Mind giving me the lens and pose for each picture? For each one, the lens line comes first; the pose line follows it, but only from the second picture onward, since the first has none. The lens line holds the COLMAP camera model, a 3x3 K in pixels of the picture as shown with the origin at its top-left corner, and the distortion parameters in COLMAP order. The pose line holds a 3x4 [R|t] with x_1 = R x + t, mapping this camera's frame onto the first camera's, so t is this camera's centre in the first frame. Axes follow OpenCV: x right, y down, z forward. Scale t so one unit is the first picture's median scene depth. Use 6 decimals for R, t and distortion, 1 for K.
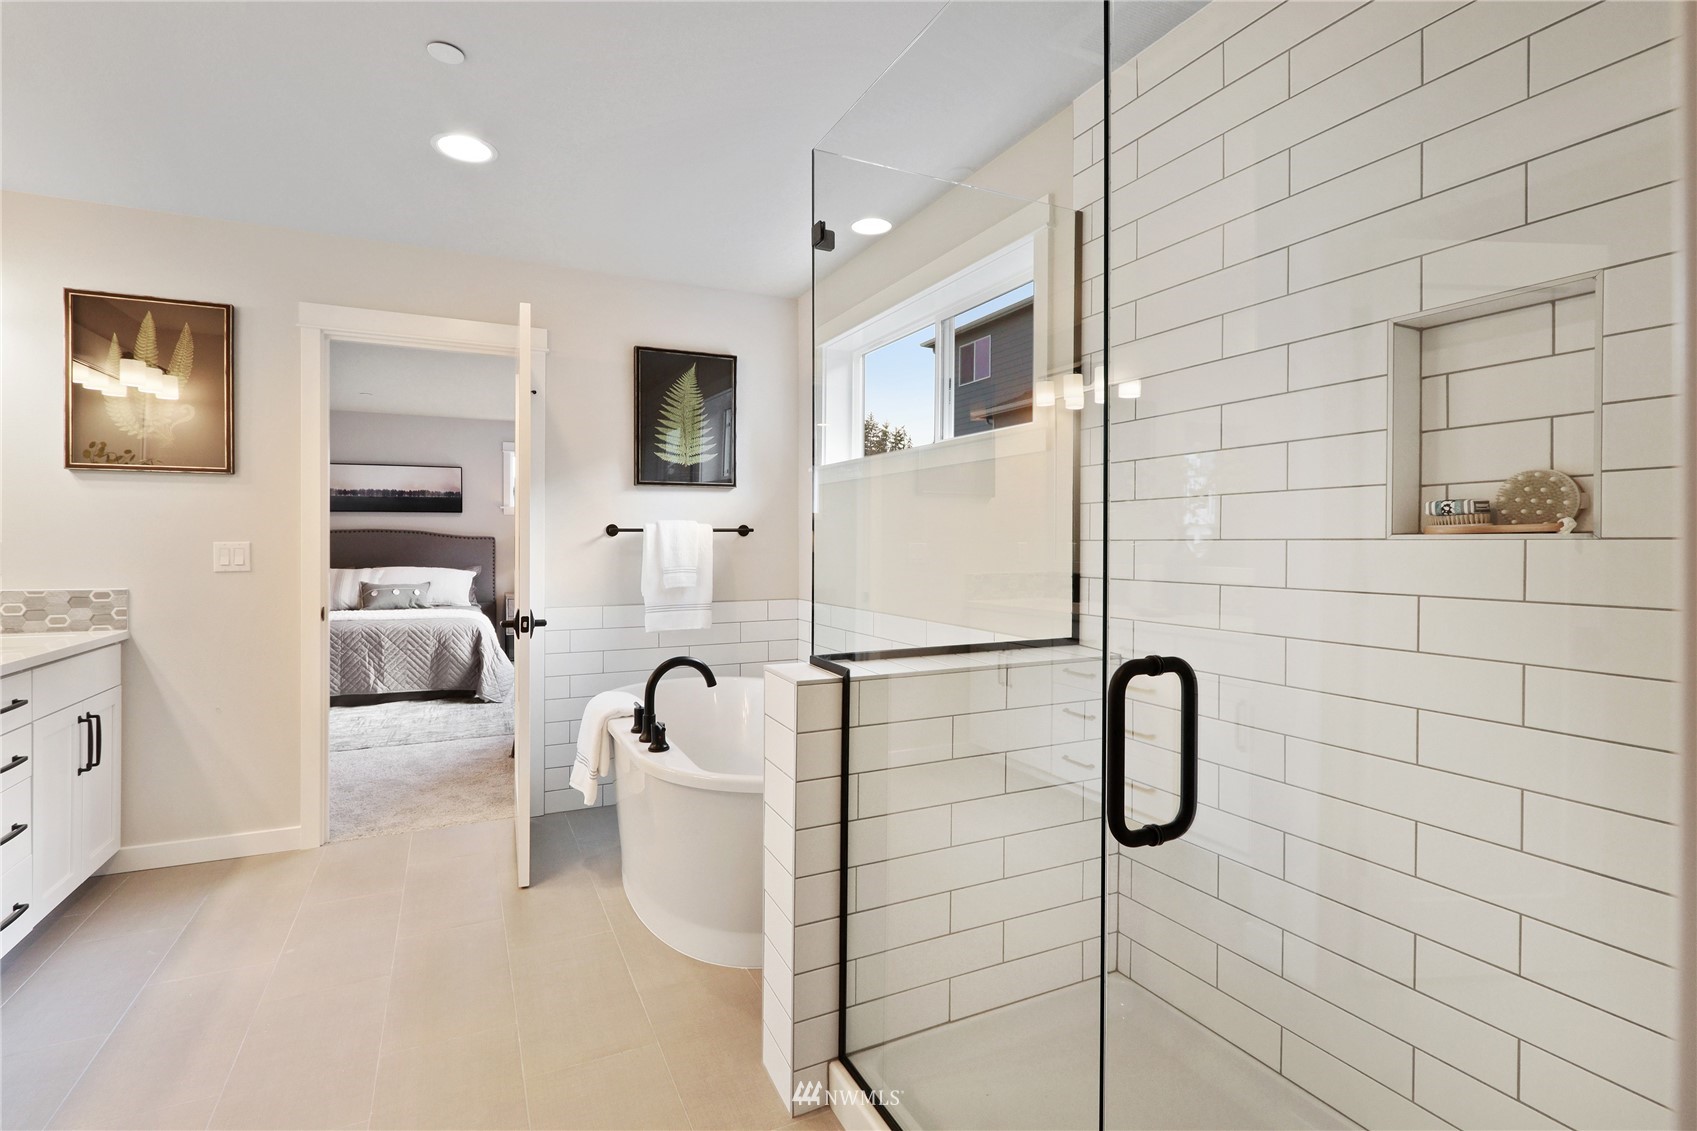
lens RADIAL K [[787.1, 0, 845.2], [0, 787.1, 553.9], [0, 0, 1]] dist [0.002430, 0.000463]
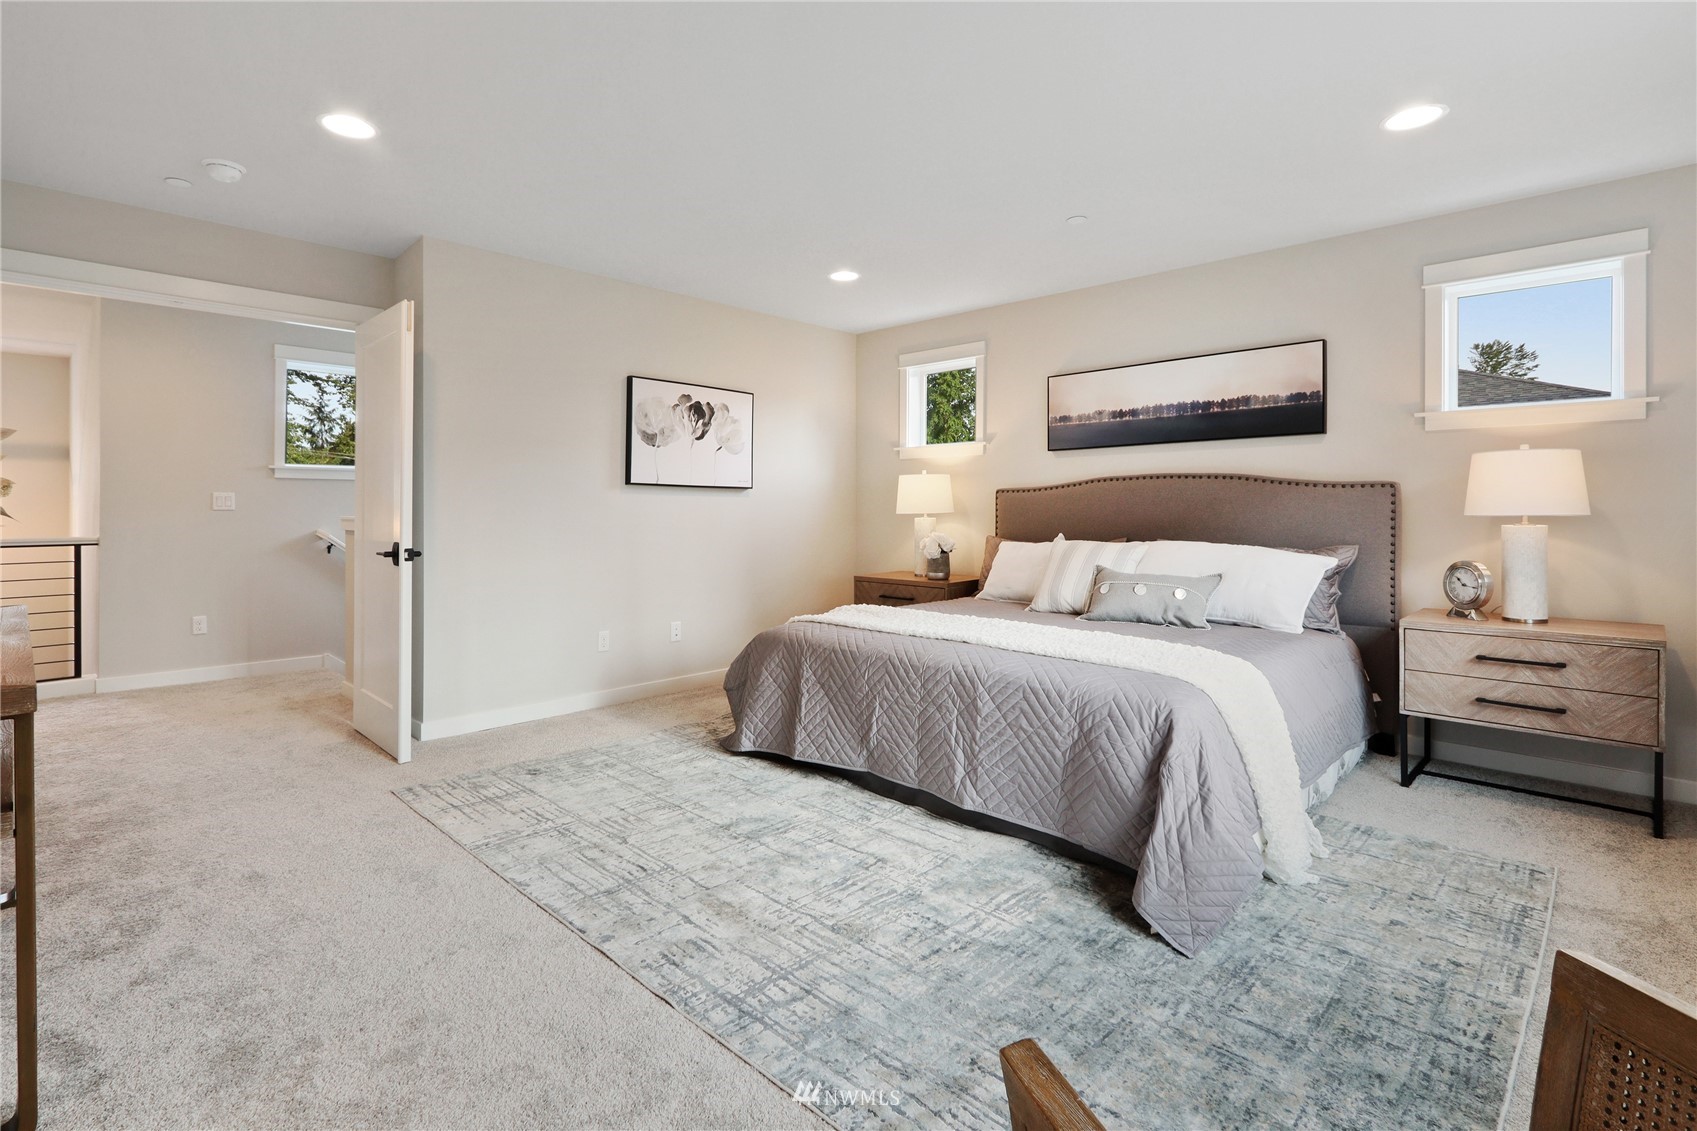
lens RADIAL K [[809.5, 0, 800.4], [0, 809.5, 514.5], [0, 0, 1]] dist [0.002878, 0.000549]
pose [[0.318385, 0.003132, -0.947956, -0.134753], [-0.014472, 0.999894, -0.001557, 0.002734], [0.947851, 0.014214, 0.318397, 0.609498]]
